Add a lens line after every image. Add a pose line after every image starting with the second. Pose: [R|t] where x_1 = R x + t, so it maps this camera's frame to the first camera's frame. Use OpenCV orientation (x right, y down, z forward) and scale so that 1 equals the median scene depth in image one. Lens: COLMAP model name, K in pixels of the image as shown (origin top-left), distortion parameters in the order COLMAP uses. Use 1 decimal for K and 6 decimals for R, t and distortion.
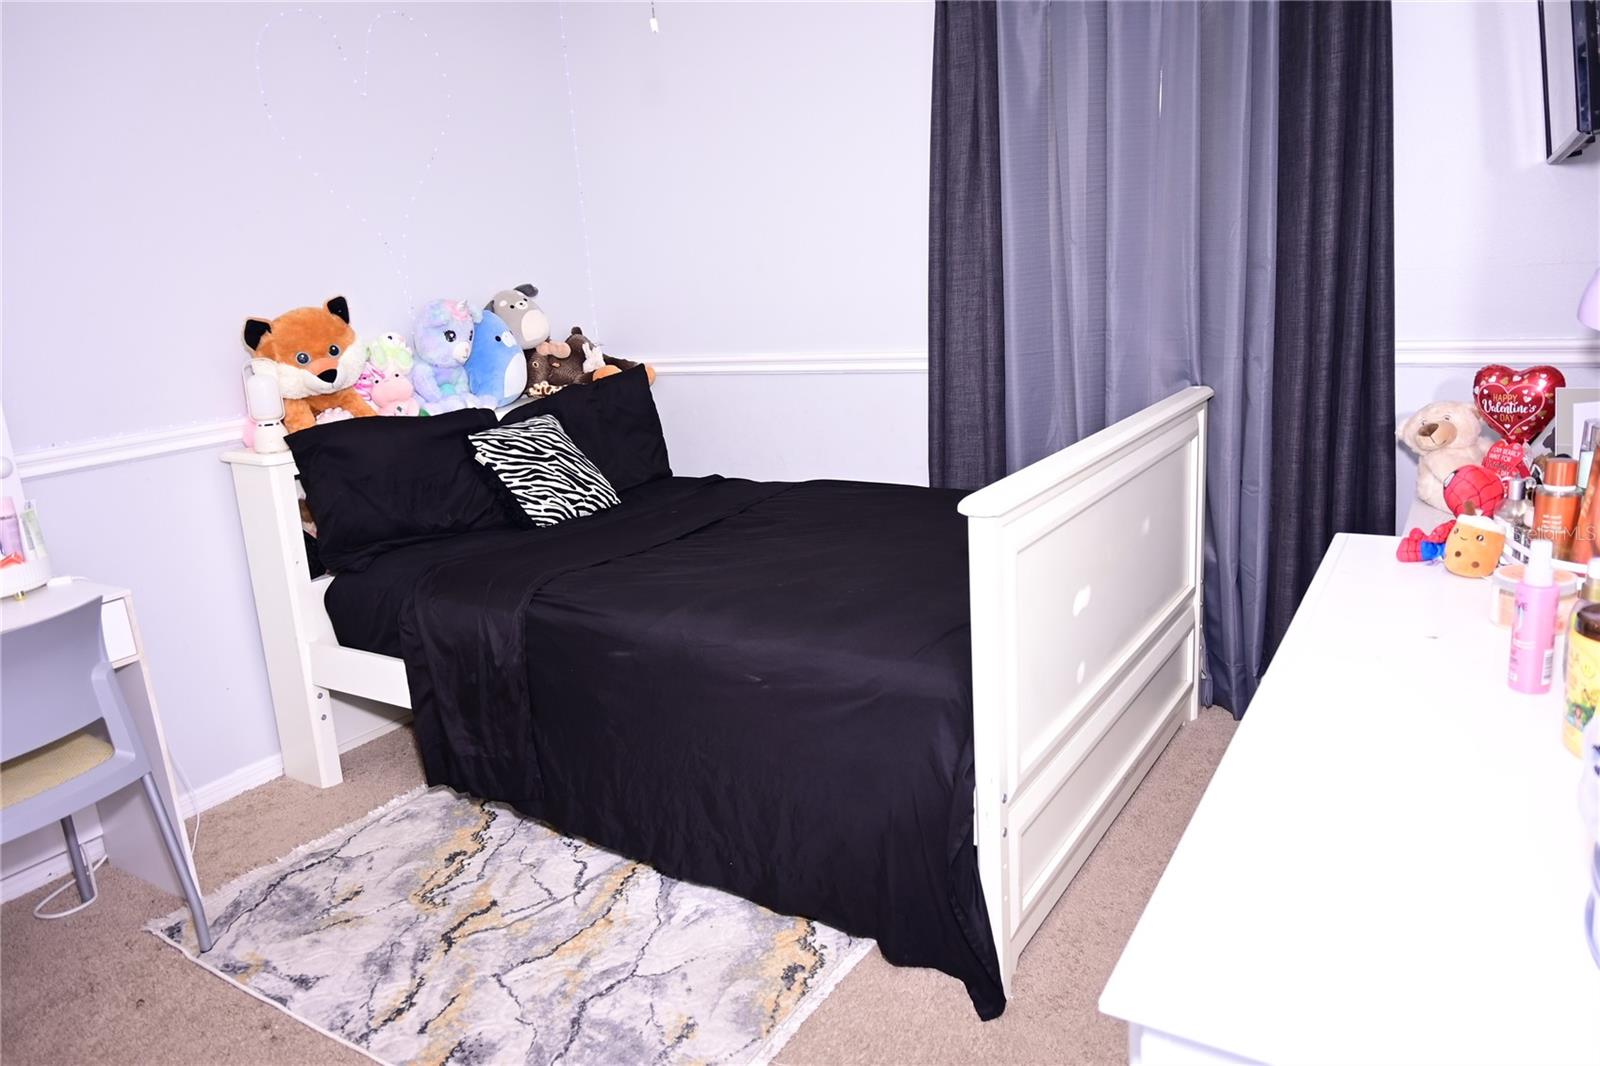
lens RADIAL K [[1093.2, 0, 800.8], [0, 1093.2, 532.9], [0, 0, 1]] dist [-0.005993, 0.002908]
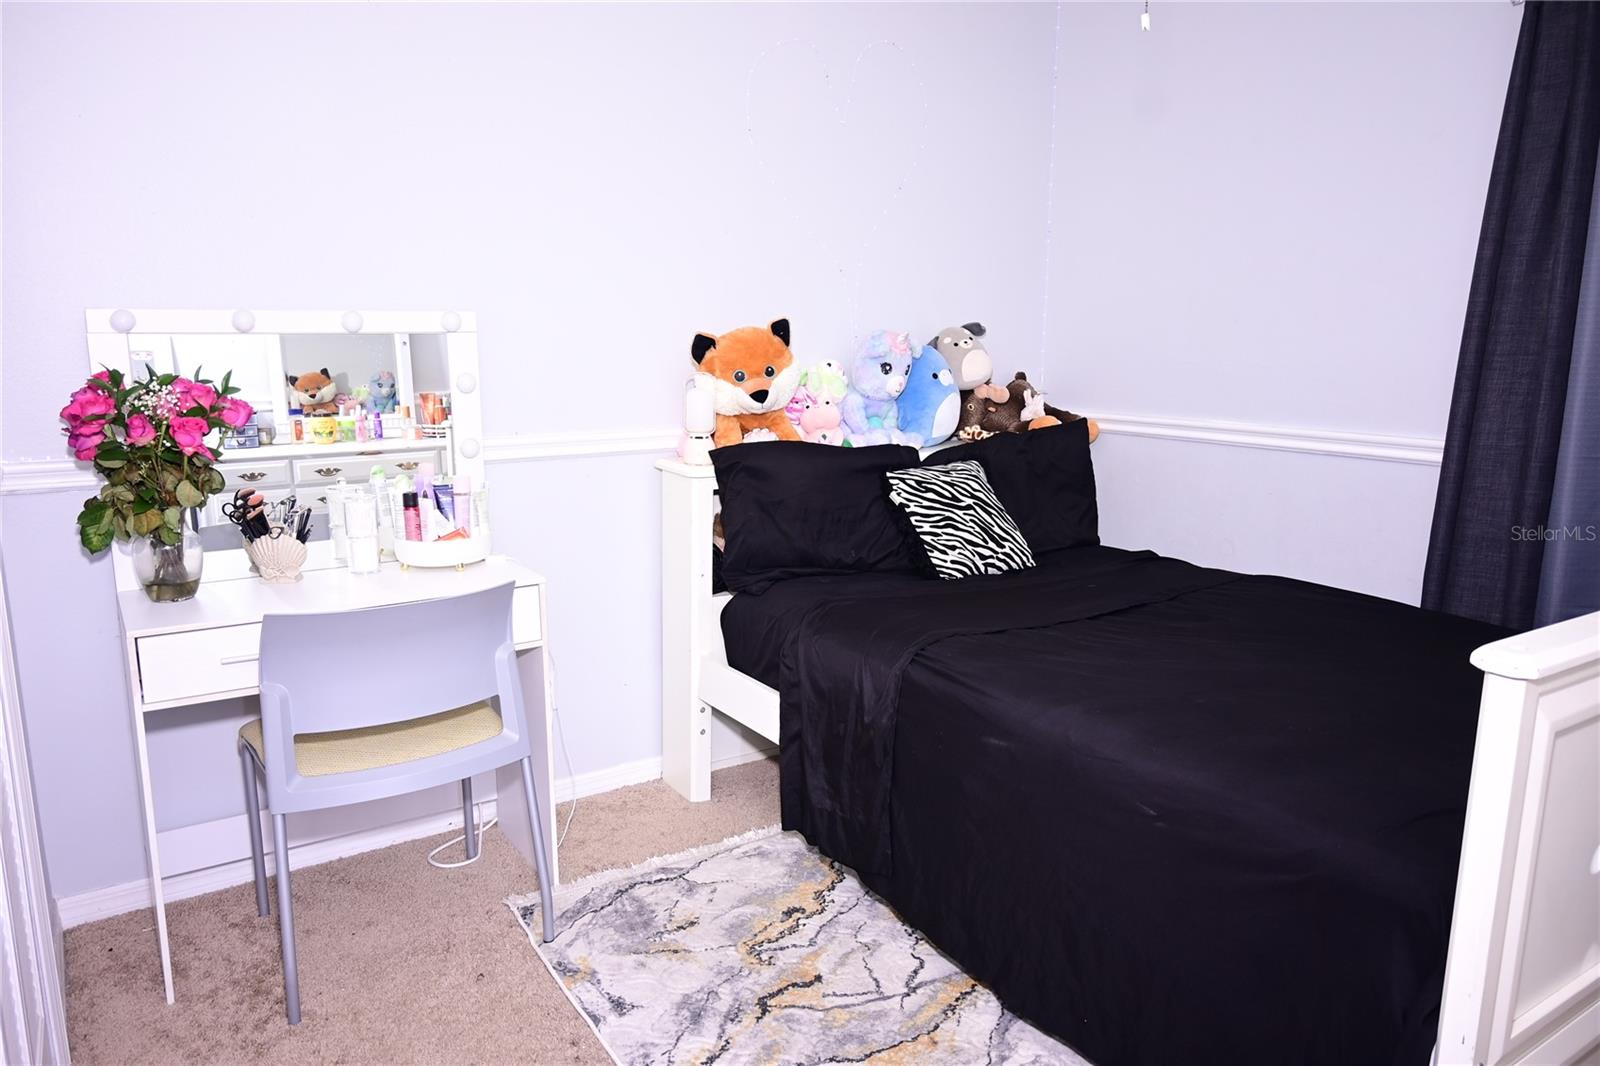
lens RADIAL K [[1093.2, 0, 800.8], [0, 1093.2, 532.9], [0, 0, 1]] dist [-0.005993, 0.002908]
pose [[0.911917, 0.145474, -0.383725, 0.003163], [-0.162227, 0.986687, -0.011467, -0.015616], [0.376948, 0.072708, 0.923376, 0.105221]]
